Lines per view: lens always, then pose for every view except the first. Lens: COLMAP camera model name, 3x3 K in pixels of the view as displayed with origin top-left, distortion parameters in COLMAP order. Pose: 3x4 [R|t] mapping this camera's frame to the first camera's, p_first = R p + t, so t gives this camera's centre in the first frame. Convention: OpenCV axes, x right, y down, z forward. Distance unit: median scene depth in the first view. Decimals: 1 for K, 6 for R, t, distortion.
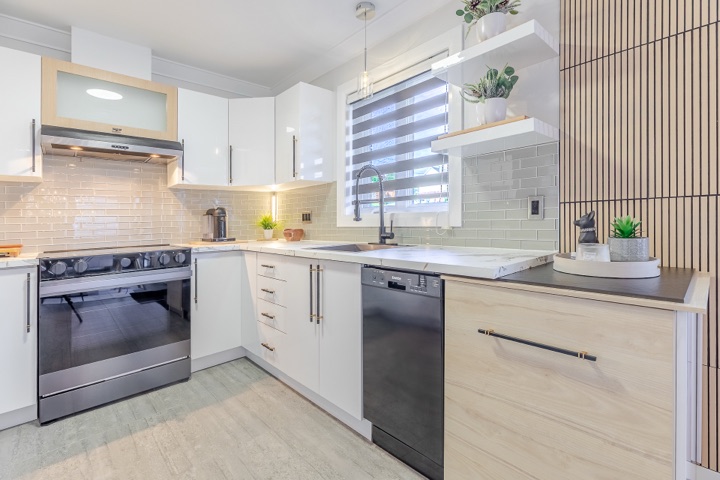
lens RADIAL K [[333.0, 0, 362.0], [0, 333.0, 221.1], [0, 0, 1]] dist [-0.000074, -0.000230]
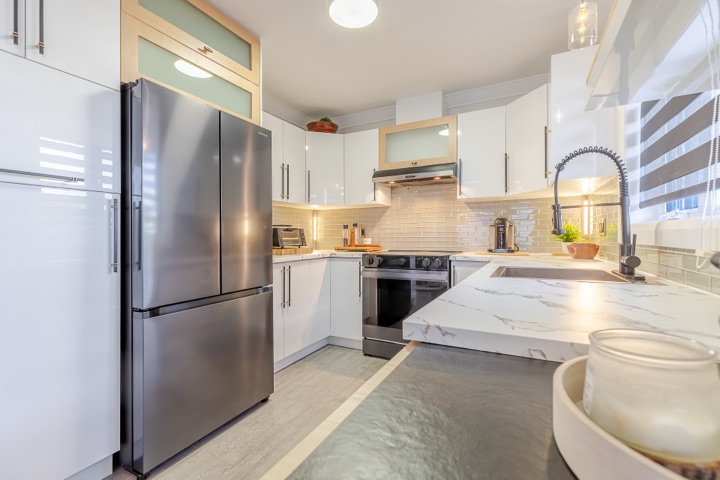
lens RADIAL K [[325.0, 0, 362.2], [0, 325.0, 229.9], [0, 0, 1]] dist [0.000413, -0.000143]
pose [[0.328582, 0.005102, -0.944462, 0.391861], [-0.000481, 0.999986, 0.005234, -0.011192], [0.944475, -0.001266, 0.328580, 0.323343]]
